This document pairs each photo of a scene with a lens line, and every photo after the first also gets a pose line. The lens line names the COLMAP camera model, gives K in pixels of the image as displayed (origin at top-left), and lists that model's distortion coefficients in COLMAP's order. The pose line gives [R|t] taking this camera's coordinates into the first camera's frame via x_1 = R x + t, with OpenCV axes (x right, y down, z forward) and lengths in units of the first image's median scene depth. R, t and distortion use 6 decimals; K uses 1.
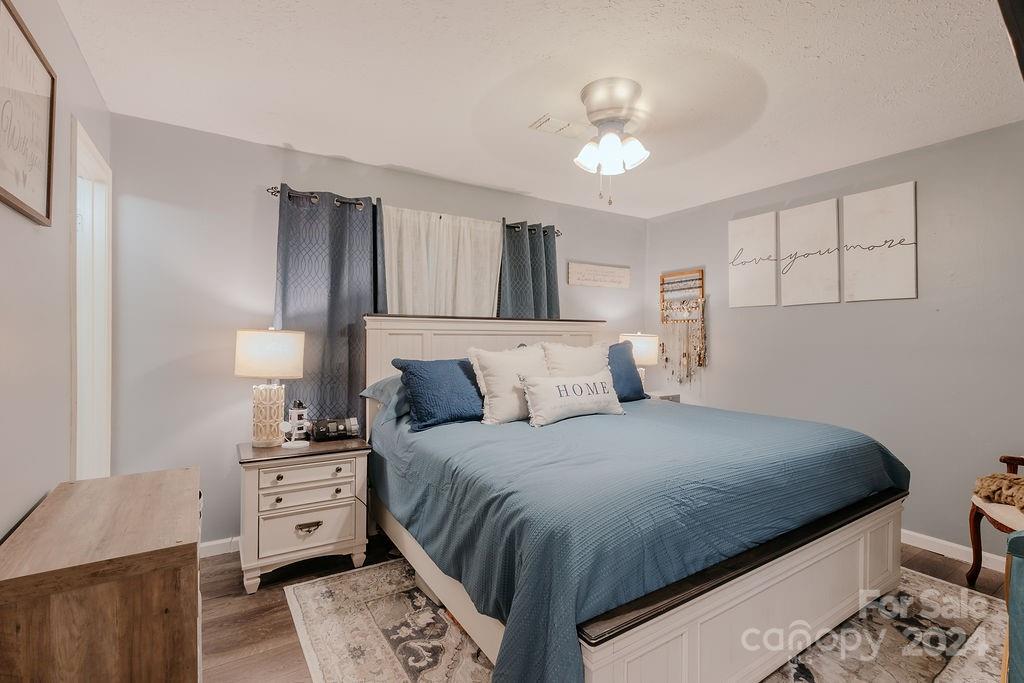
lens RADIAL K [[472.3, 0, 515.1], [0, 472.3, 329.1], [0, 0, 1]] dist [-0.000575, 0.000045]
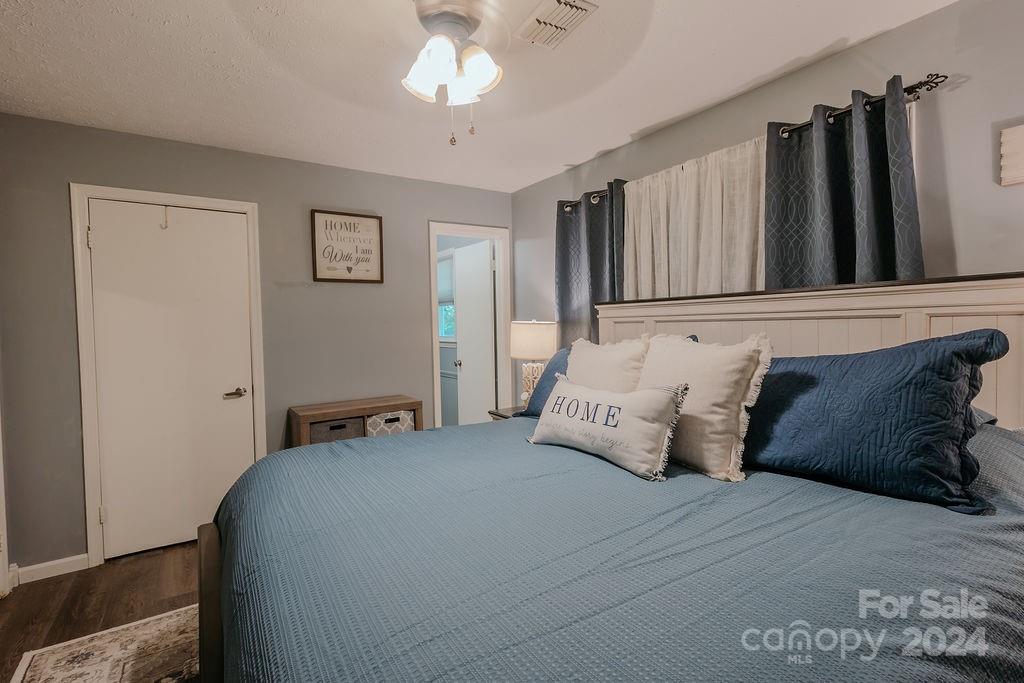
lens RADIAL K [[472.3, 0, 515.1], [0, 472.3, 329.1], [0, 0, 1]] dist [-0.000575, 0.000045]
pose [[0.037067, 0.005686, -0.999297, 0.648019], [0.047601, 0.998839, 0.007449, 0.006641], [0.998178, -0.047843, 0.036753, 0.734585]]
